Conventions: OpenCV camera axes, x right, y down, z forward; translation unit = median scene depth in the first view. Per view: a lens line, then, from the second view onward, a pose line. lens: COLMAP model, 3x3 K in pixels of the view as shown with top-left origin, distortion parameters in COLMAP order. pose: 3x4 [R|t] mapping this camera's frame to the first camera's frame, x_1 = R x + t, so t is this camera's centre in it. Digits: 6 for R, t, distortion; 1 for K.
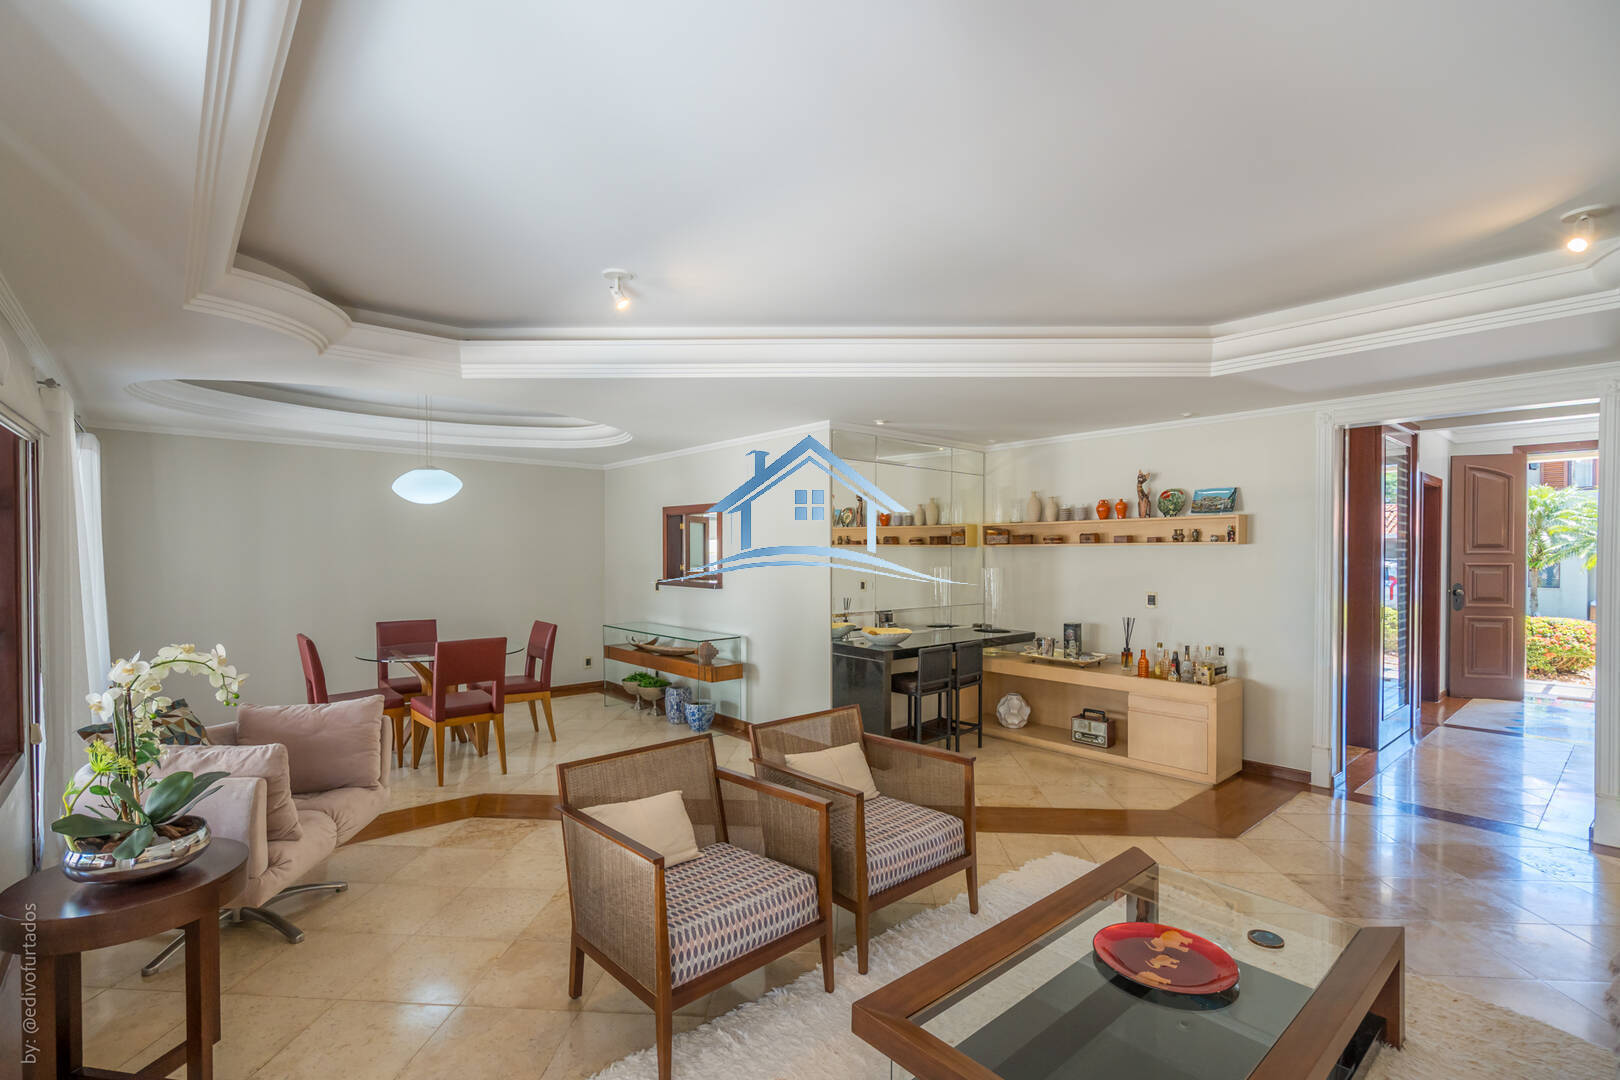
lens RADIAL K [[728.2, 0, 804.6], [0, 728.2, 540.4], [0, 0, 1]] dist [-0.001720, 0.000215]
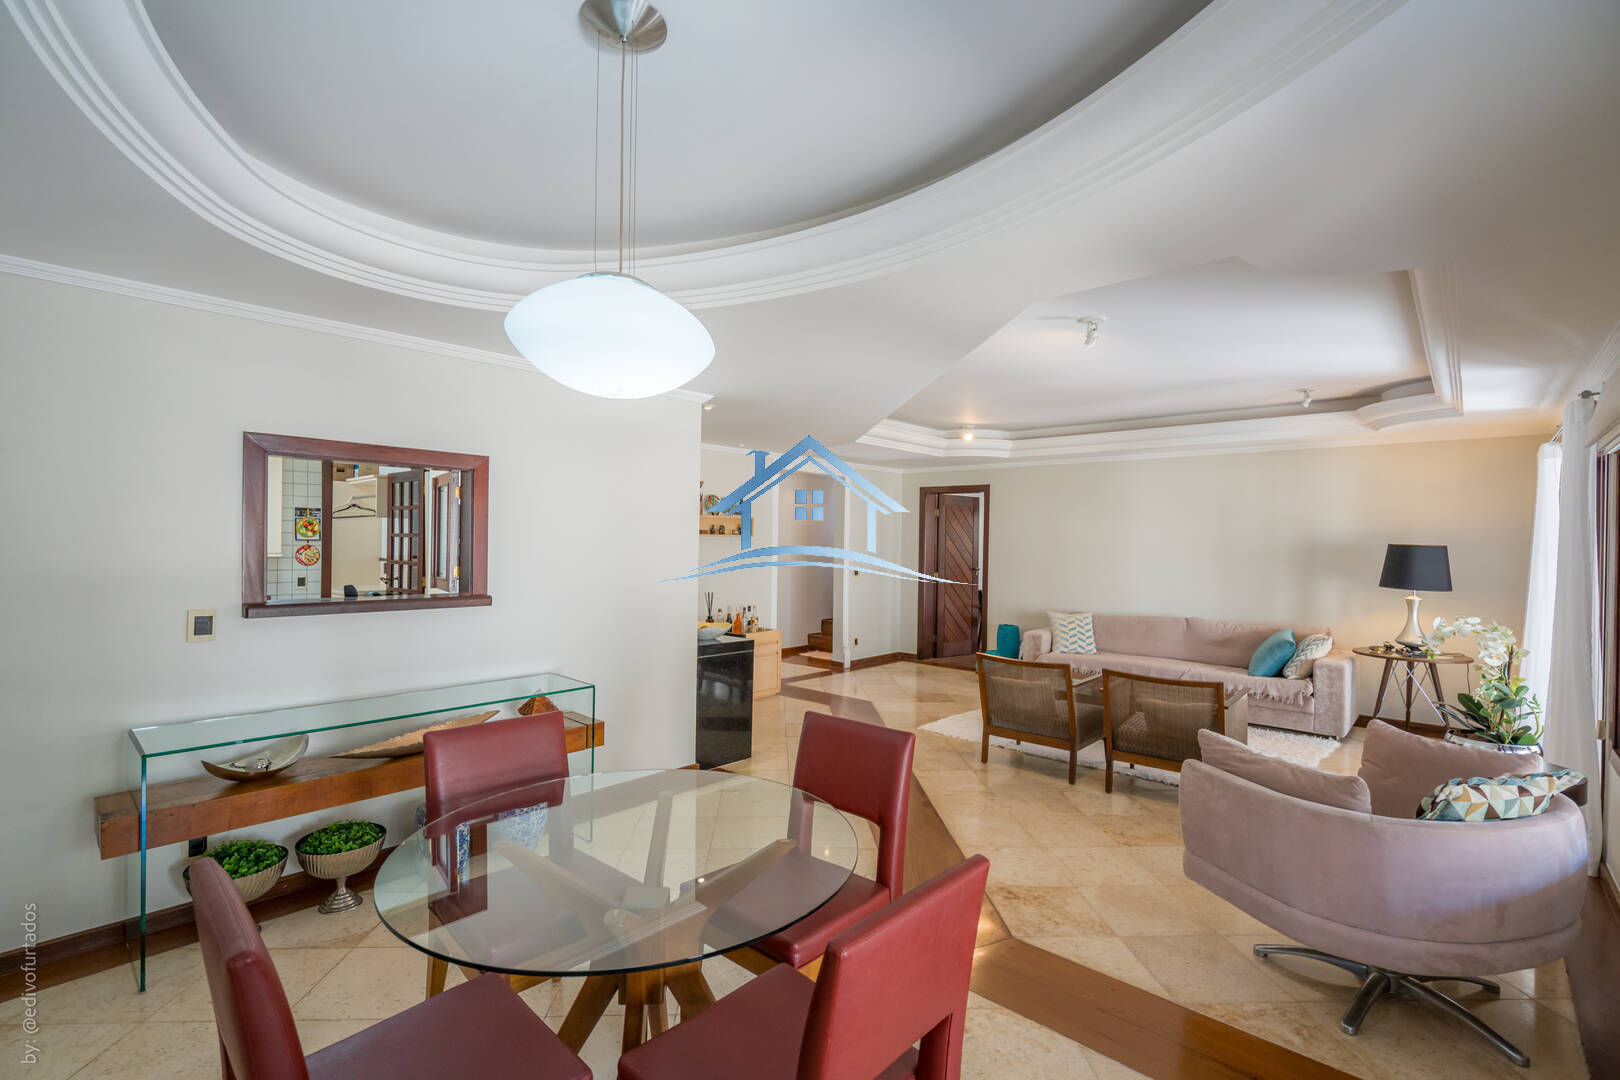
lens RADIAL K [[728.2, 0, 804.6], [0, 728.2, 540.4], [0, 0, 1]] dist [-0.001720, 0.000215]
pose [[-0.111045, -0.000448, 0.993815, -0.863275], [-0.014956, 0.999887, -0.001220, 0.012894], [-0.993703, -0.014999, -0.111039, 0.994793]]
